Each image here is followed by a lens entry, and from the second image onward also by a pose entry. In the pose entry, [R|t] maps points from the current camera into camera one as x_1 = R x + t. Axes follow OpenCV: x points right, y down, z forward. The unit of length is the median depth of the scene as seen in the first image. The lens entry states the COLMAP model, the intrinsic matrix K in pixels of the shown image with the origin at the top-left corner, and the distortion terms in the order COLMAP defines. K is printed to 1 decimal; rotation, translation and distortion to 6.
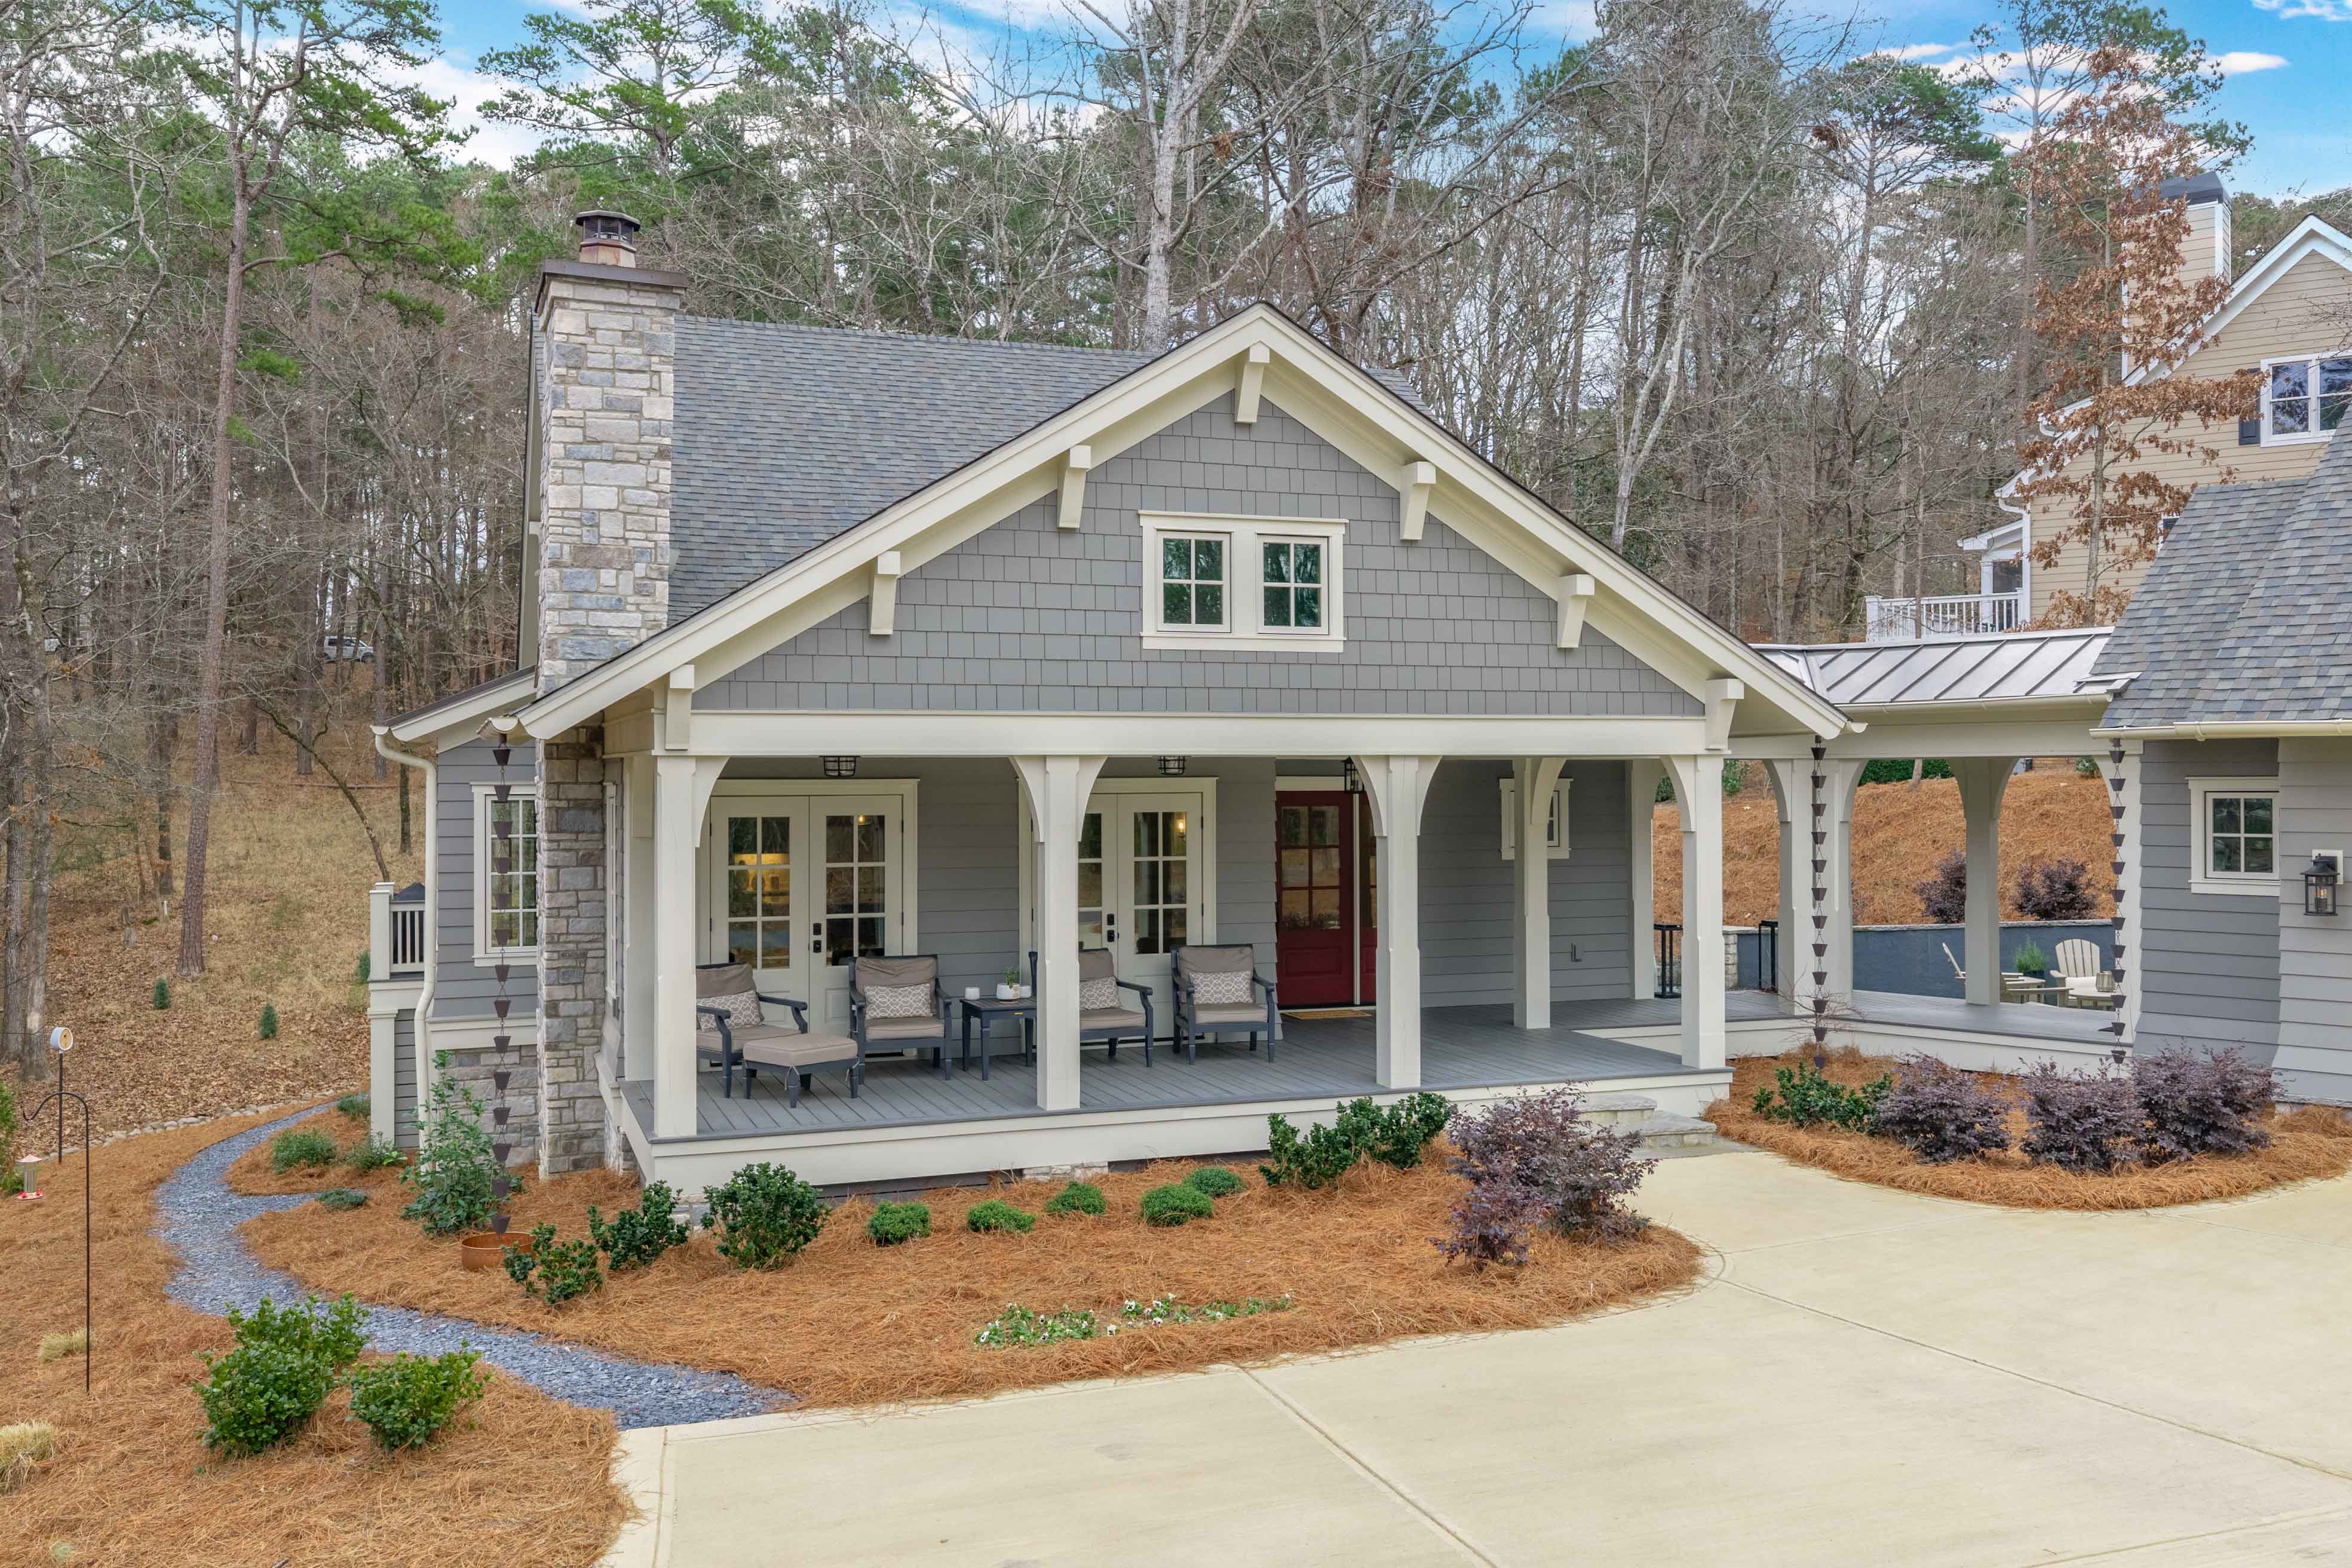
lens RADIAL K [[1898.7, 0, 1185.5], [0, 1898.7, 780.0], [0, 0, 1]] dist [0.003989, 0.003858]
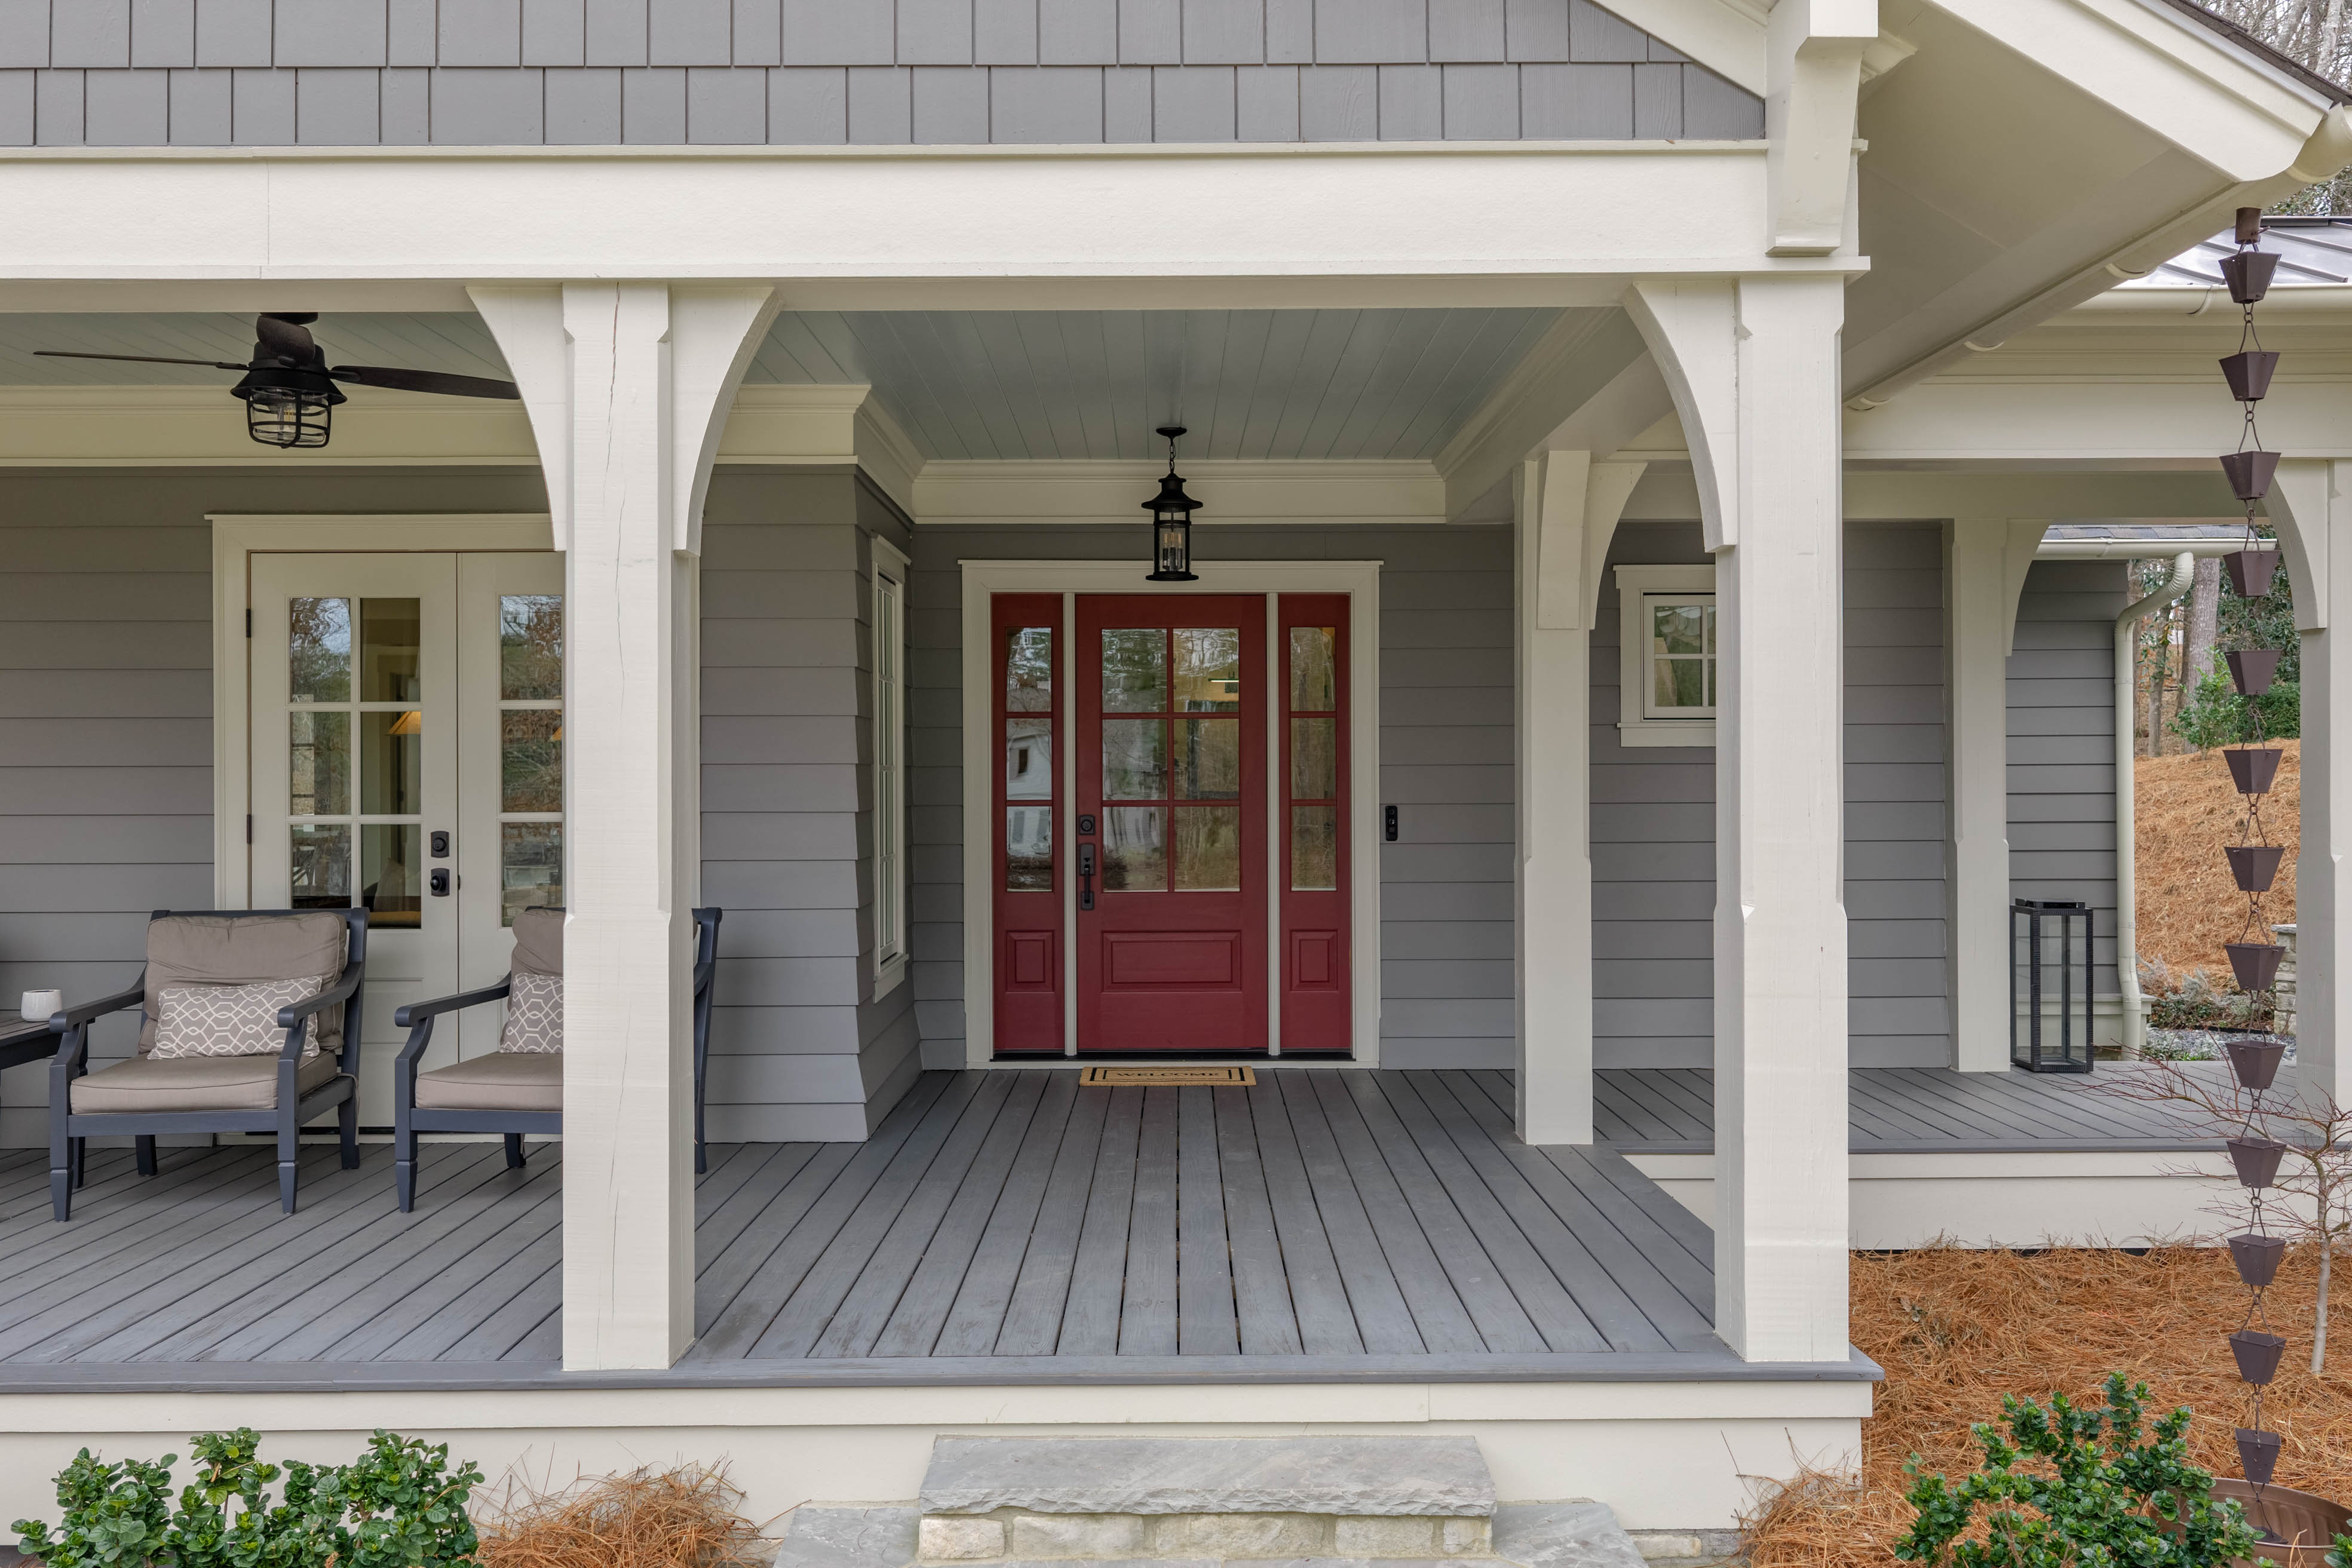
lens RADIAL K [[1898.7, 0, 1185.5], [0, 1898.7, 780.0], [0, 0, 1]] dist [0.003989, 0.003858]
pose [[0.943108, -0.001086, -0.332484, 0.285355], [0.001696, 0.999997, 0.001542, 0.062842], [0.332481, -0.002018, 0.943108, 0.696338]]
